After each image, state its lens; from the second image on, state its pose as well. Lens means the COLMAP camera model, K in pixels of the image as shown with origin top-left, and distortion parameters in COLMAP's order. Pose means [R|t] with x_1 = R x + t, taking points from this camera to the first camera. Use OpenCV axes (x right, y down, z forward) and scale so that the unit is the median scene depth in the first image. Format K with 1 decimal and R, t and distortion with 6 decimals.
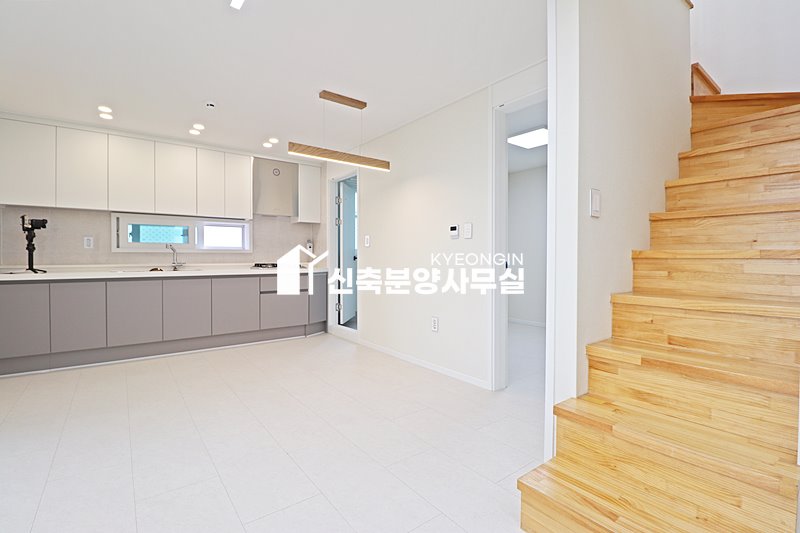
lens RADIAL K [[374.1, 0, 389.6], [0, 374.1, 259.3], [0, 0, 1]] dist [-0.009432, -0.009326]
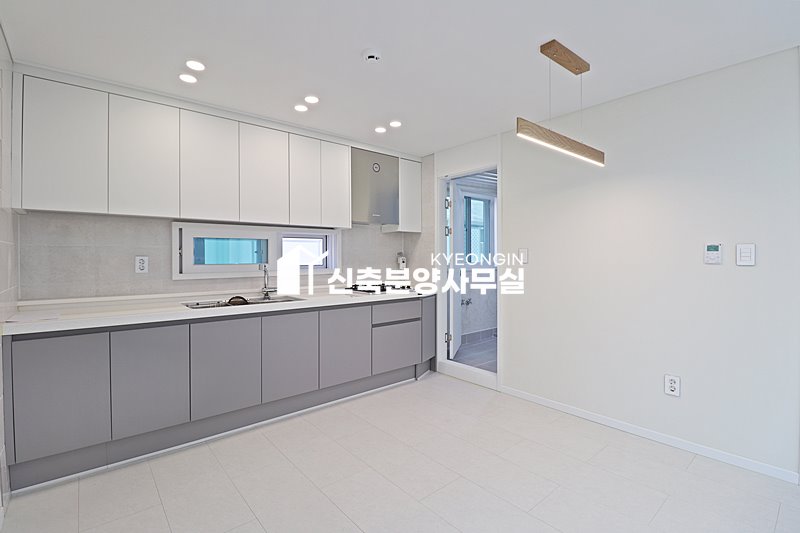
lens RADIAL K [[374.1, 0, 393.0], [0, 374.1, 259.0], [0, 0, 1]] dist [-0.009432, -0.009326]
pose [[0.998826, -0.007183, 0.047907, -0.333234], [0.007091, 0.999973, 0.002090, -0.049530], [-0.047921, -0.001747, 0.998850, 0.246259]]
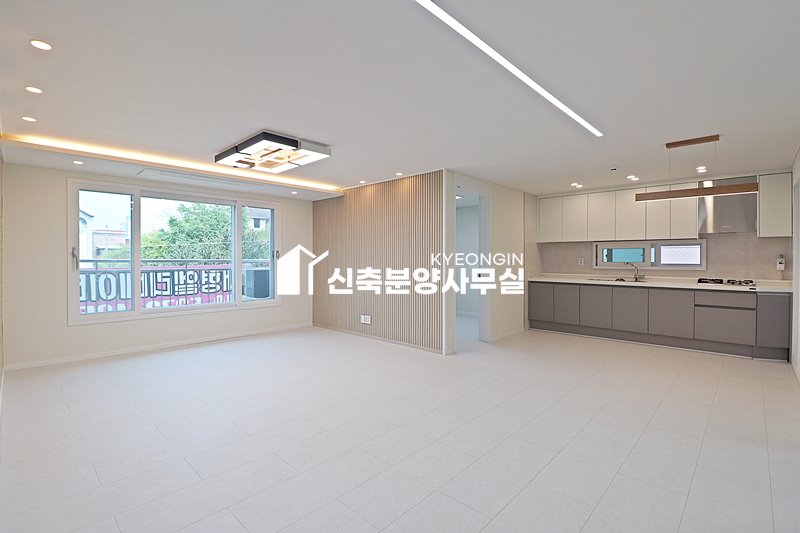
lens RADIAL K [[374.1, 0, 401.1], [0, 374.1, 262.3], [0, 0, 1]] dist [-0.009432, -0.009326]
pose [[0.169842, 0.005818, -0.985454, 0.593652], [-0.006359, 0.999968, 0.004807, -0.040751], [0.985451, 0.005450, 0.169873, -0.050924]]
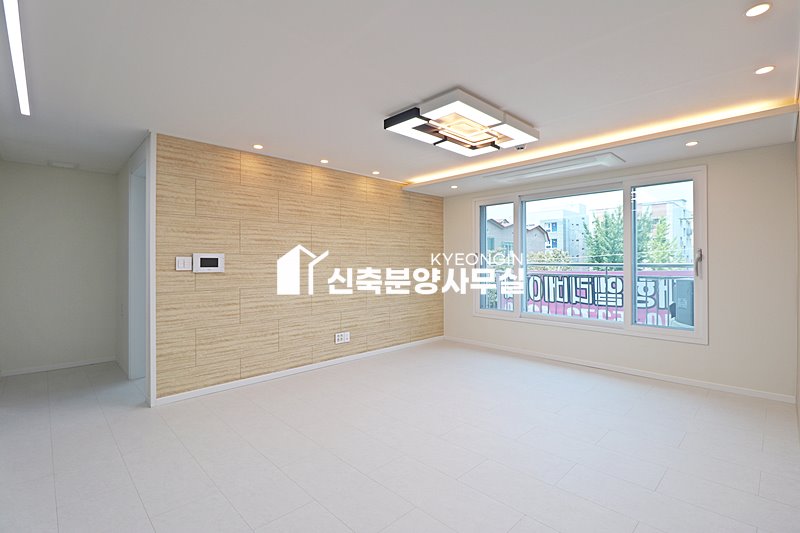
lens RADIAL K [[374.1, 0, 398.5], [0, 374.1, 260.5], [0, 0, 1]] dist [-0.009432, -0.009326]
pose [[-0.992040, -0.002896, -0.125889, -0.119969], [-0.003133, 0.999994, 0.001683, -0.048597], [0.125883, 0.002064, -0.992043, 0.457941]]
